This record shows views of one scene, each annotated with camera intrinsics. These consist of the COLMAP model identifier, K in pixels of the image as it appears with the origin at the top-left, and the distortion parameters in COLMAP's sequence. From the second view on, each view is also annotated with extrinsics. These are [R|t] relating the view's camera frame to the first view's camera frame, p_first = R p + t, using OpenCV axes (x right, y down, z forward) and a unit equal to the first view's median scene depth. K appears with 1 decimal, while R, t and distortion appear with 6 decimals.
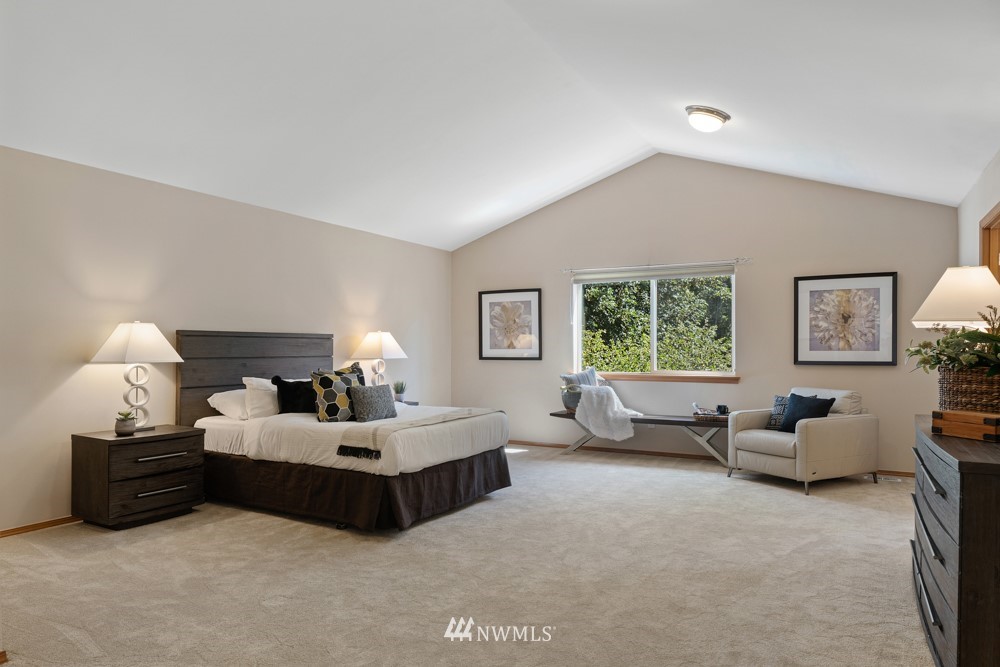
lens RADIAL K [[630.9, 0, 488.8], [0, 630.9, 350.1], [0, 0, 1]] dist [-0.008614, -0.002539]
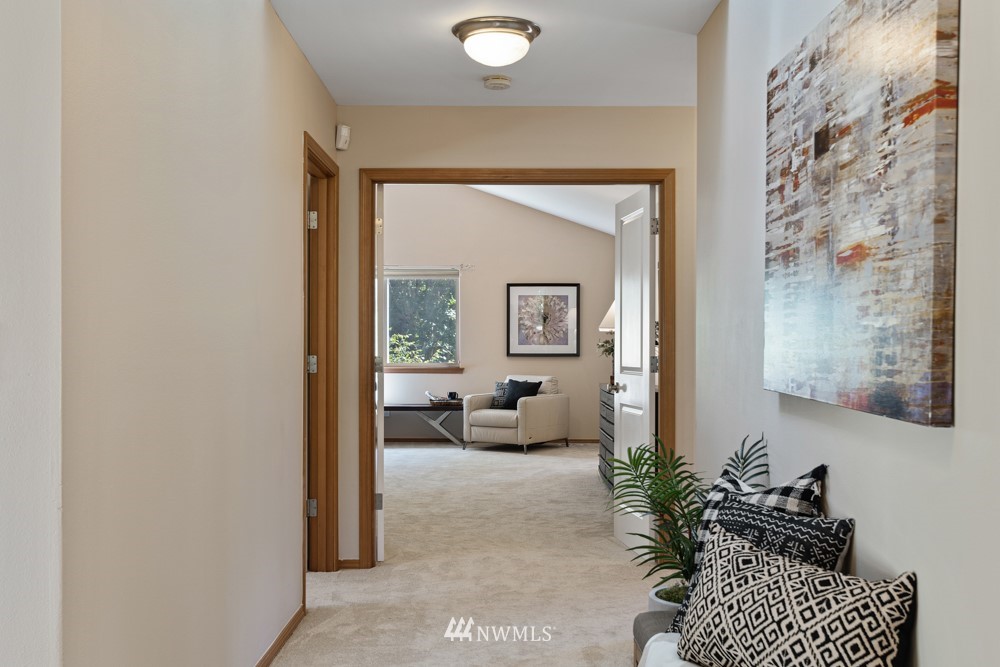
lens RADIAL K [[1030.6, 0, 500.1], [0, 1030.6, 335.3], [0, 0, 1]] dist [0.007690, 0.000000]
pose [[0.860973, 0.005229, 0.508625, -0.557155], [-0.000890, 0.999961, -0.008773, -0.000168], [-0.508651, 0.007101, 0.860944, -0.724588]]
